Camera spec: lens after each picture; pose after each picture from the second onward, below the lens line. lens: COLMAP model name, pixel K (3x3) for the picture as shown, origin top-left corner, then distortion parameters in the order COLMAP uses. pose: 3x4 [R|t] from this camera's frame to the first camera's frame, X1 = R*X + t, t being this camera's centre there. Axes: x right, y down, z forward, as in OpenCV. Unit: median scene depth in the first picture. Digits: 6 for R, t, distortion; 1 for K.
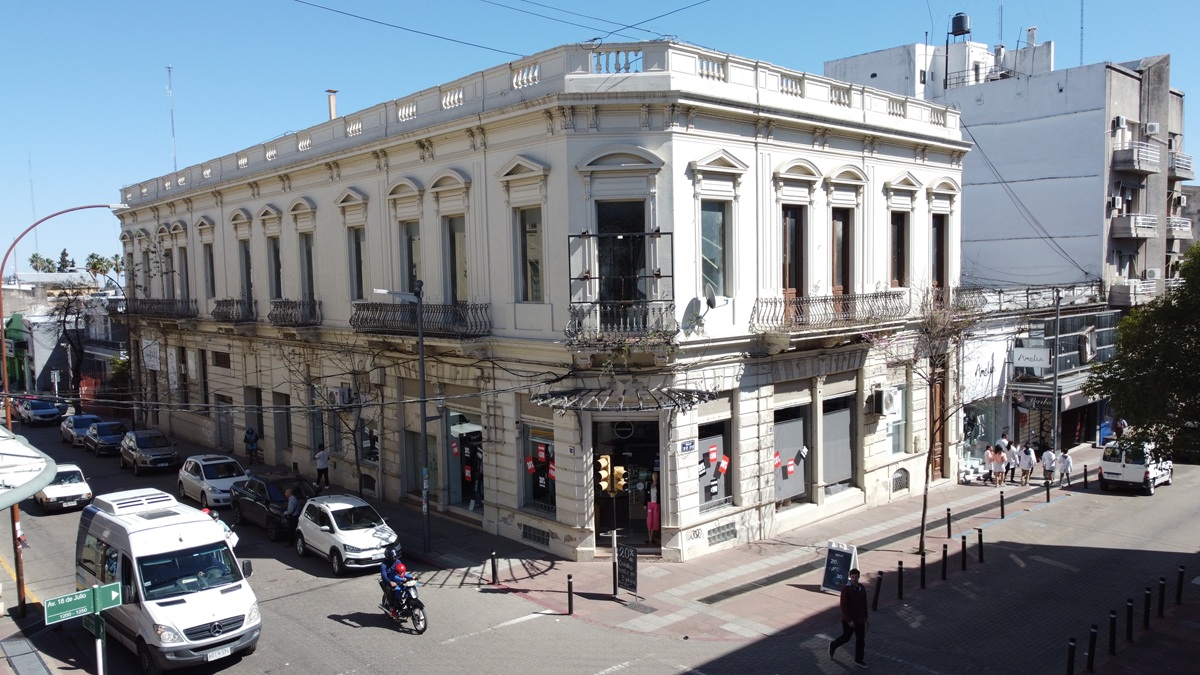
lens RADIAL K [[908.6, 0, 599.6], [0, 908.6, 347.8], [0, 0, 1]] dist [0.000164, -0.006541]
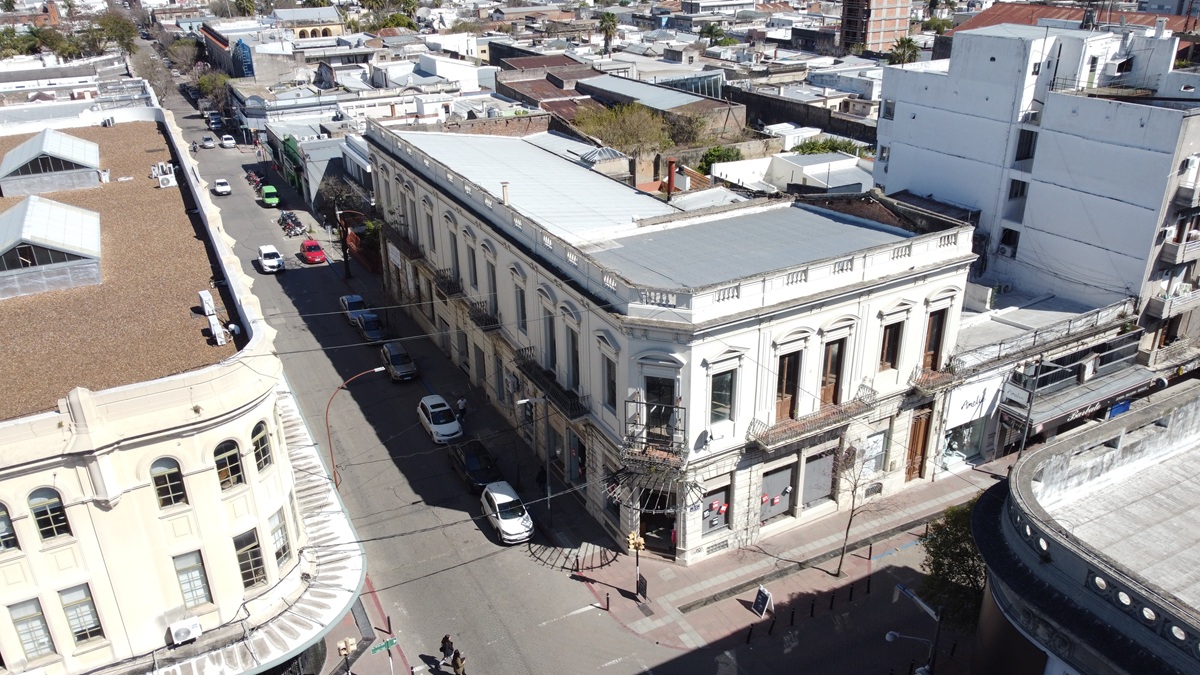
lens RADIAL K [[908.6, 0, 599.7], [0, 908.6, 348.6], [0, 0, 1]] dist [0.000164, -0.006541]
pose [[0.969982, 0.109276, -0.217243, 0.234242], [-0.025440, 0.934045, 0.356248, -0.690700], [0.241844, -0.340028, 0.908786, -0.431602]]
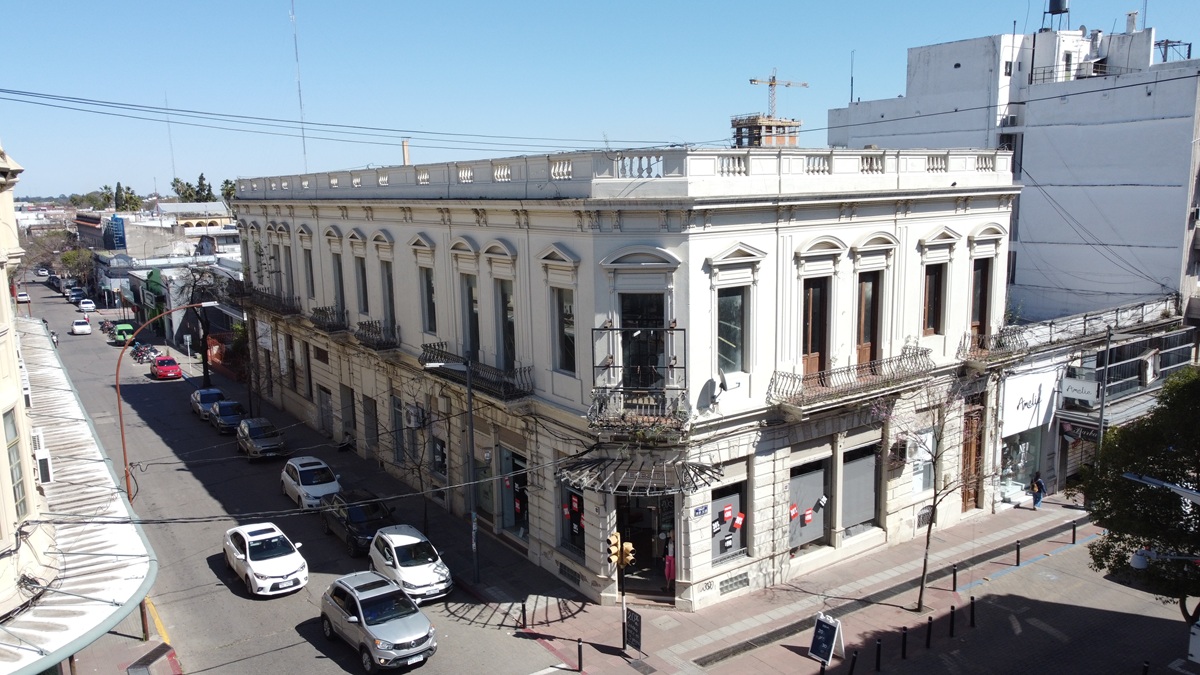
lens RADIAL K [[908.6, 0, 599.7], [0, 908.6, 347.4], [0, 0, 1]] dist [0.000164, -0.006541]
pose [[0.991817, 0.023659, -0.125453, 0.098001], [-0.011028, 0.994882, 0.100439, -0.180988], [0.127187, -0.098234, 0.987002, -0.084424]]
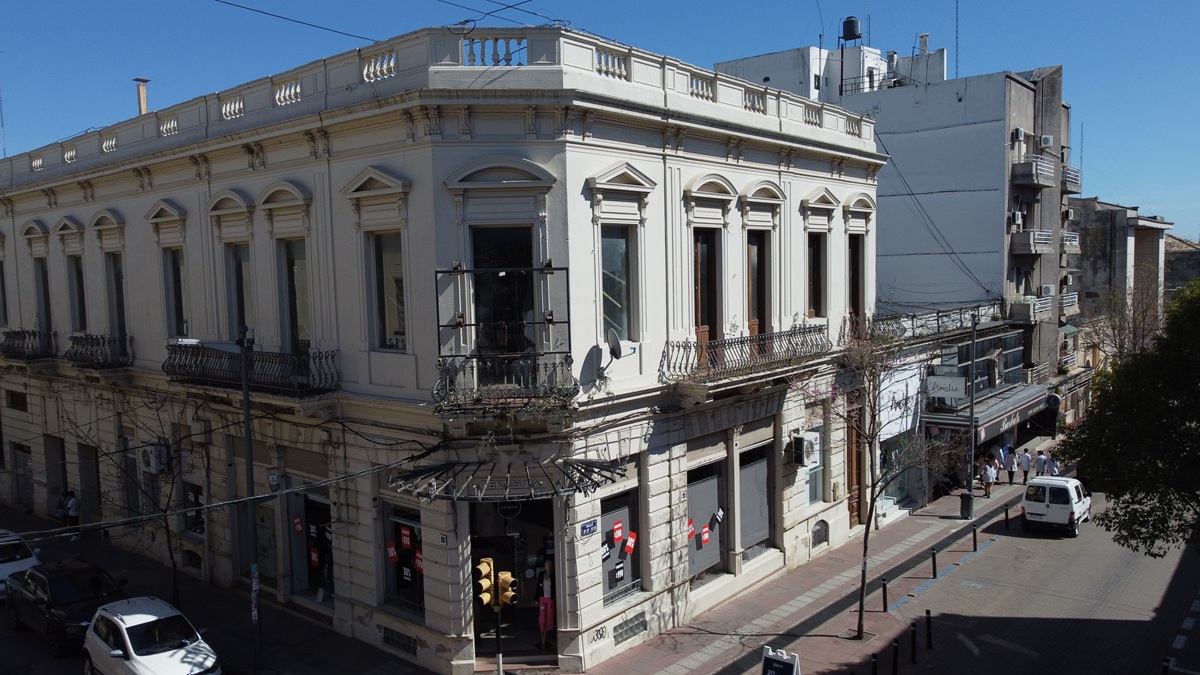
lens RADIAL K [[908.6, 0, 599.6], [0, 908.6, 346.9], [0, 0, 1]] dist [0.000164, -0.006541]
pose [[0.990846, -0.012606, 0.134411, -0.000288], [0.012660, 0.999920, 0.000452, -0.048447], [-0.134406, 0.001253, 0.990926, 0.174608]]
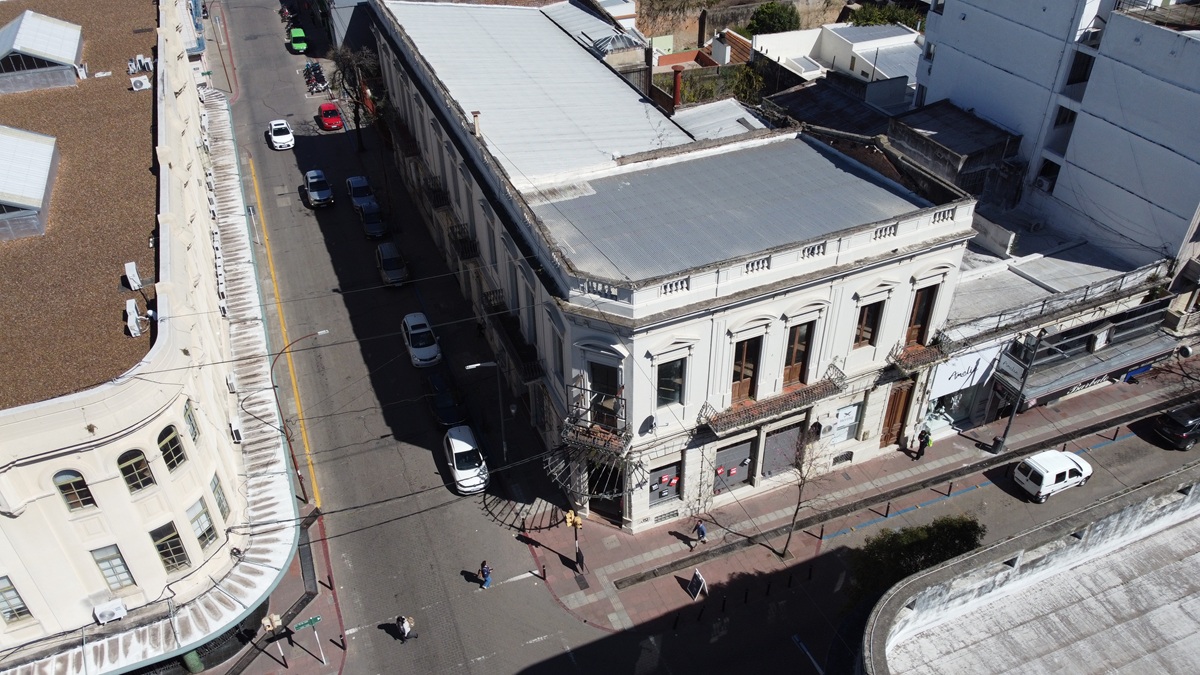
lens RADIAL K [[908.6, 0, 600.4], [0, 908.6, 347.4], [0, 0, 1]] dist [0.000164, -0.006541]
pose [[0.941185, 0.211747, -0.263313, 0.372186], [-0.035404, 0.836794, 0.546373, -0.910777], [0.336032, -0.504916, 0.795074, -0.203414]]
